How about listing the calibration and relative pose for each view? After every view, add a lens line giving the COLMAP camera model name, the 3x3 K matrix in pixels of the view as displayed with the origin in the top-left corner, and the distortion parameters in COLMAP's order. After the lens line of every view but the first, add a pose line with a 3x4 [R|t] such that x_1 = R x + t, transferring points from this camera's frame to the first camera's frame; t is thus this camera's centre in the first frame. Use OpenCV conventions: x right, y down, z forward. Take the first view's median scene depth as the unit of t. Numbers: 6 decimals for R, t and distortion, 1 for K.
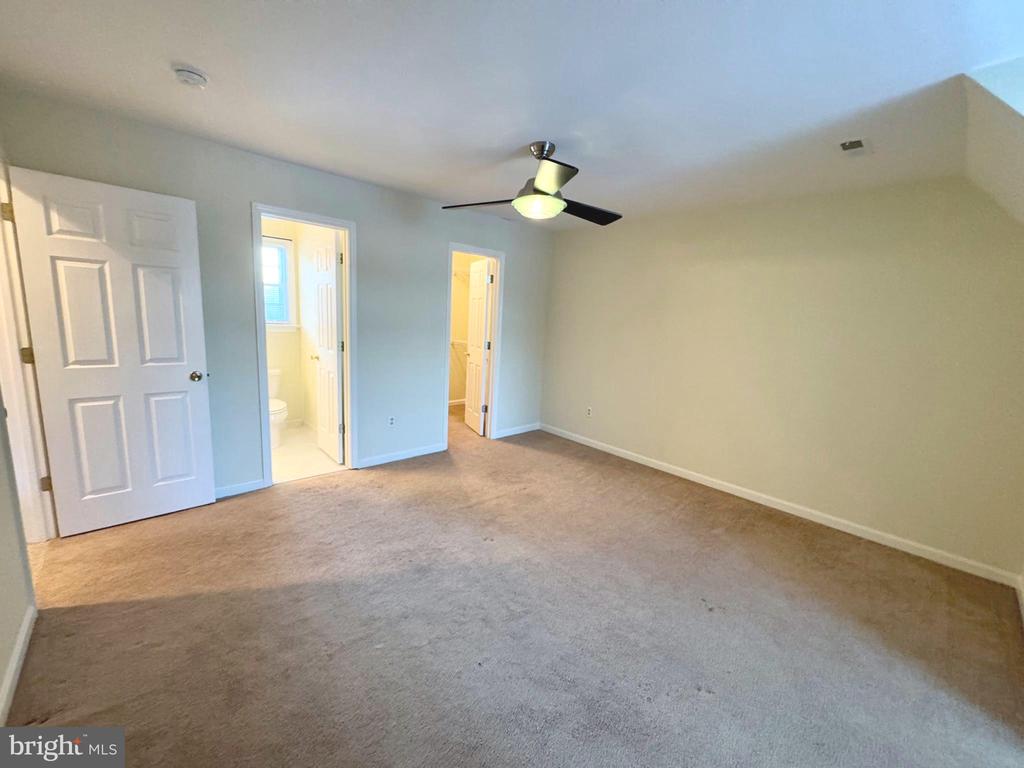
lens RADIAL K [[410.6, 0, 512.0], [0, 410.6, 384.0], [0, 0, 1]] dist [0.000232, -0.000057]
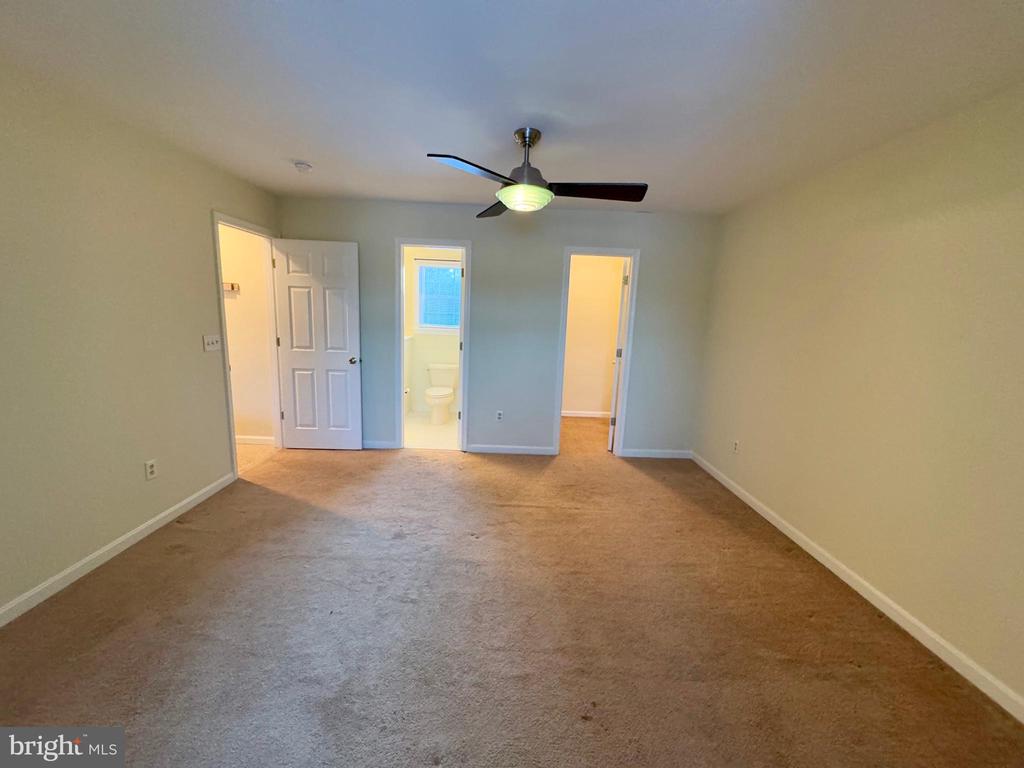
lens RADIAL K [[410.6, 0, 512.0], [0, 410.6, 384.0], [0, 0, 1]] dist [0.000232, -0.000057]
pose [[0.743991, 0.088013, -0.662368, 0.624022], [-0.110333, 0.993861, 0.008131, -0.010337], [0.659017, 0.067032, 0.749135, 0.268933]]
